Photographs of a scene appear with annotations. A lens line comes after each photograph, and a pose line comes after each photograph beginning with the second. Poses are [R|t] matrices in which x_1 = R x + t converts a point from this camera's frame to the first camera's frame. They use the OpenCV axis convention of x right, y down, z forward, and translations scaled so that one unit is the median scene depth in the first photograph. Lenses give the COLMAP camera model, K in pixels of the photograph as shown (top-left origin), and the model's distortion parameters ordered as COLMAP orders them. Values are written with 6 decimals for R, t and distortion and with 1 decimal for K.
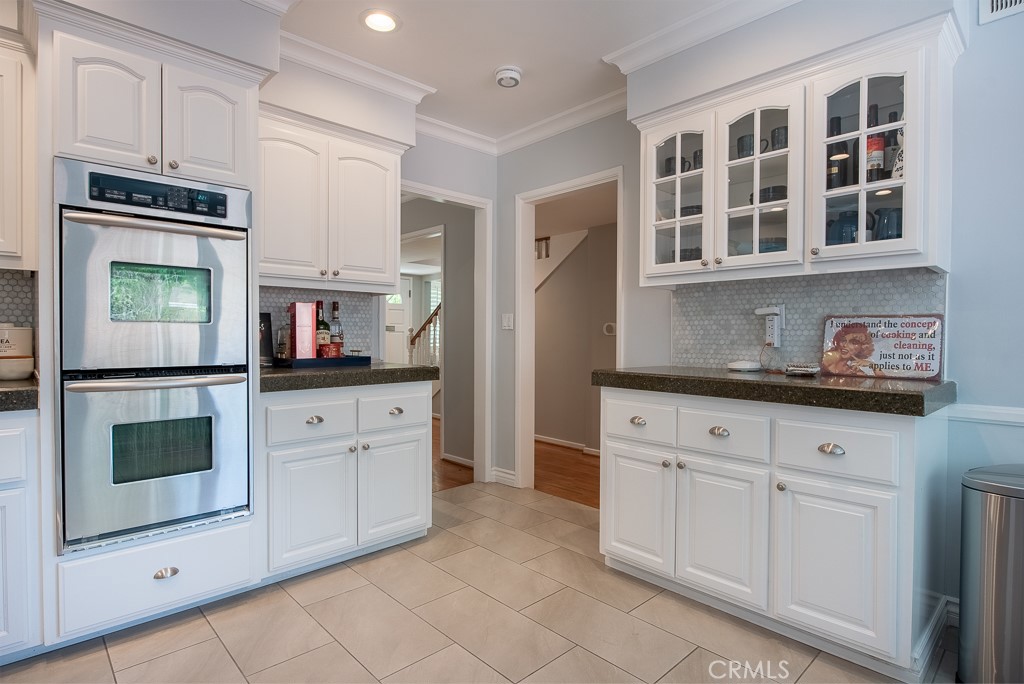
lens RADIAL K [[523.4, 0, 511.4], [0, 523.4, 342.4], [0, 0, 1]] dist [-0.003099, -0.000218]
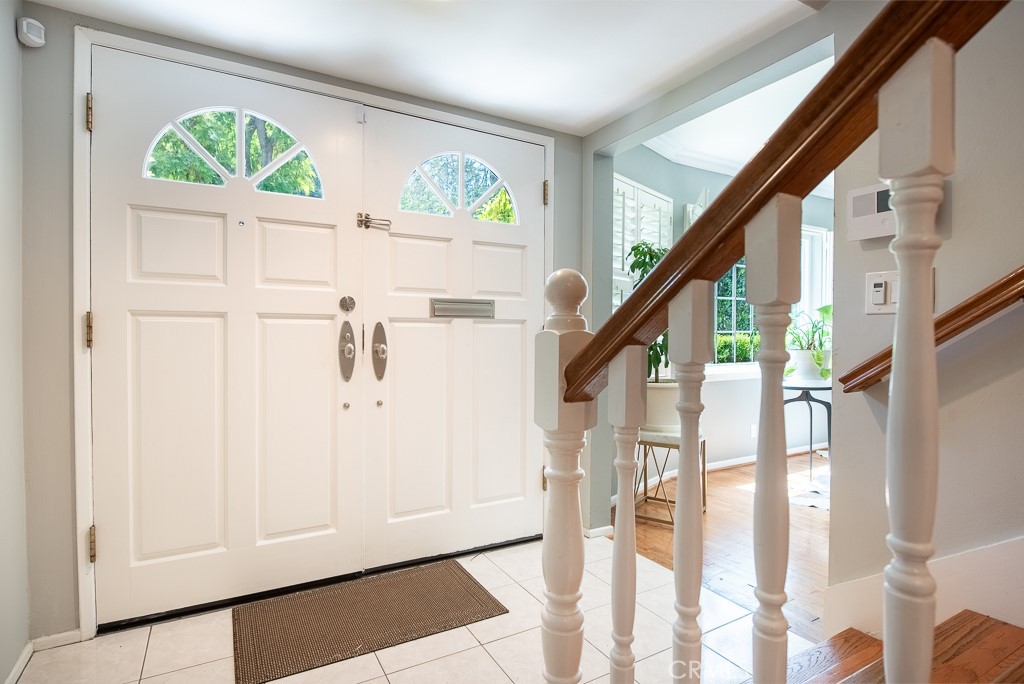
lens RADIAL K [[523.4, 0, 513.5], [0, 523.4, 339.6], [0, 0, 1]] dist [-0.003099, -0.000218]
pose [[0.971592, -0.001977, -0.236654, -0.145288], [0.001633, 0.999997, -0.001651, -0.009354], [0.236657, 0.001218, 0.971593, 0.726677]]
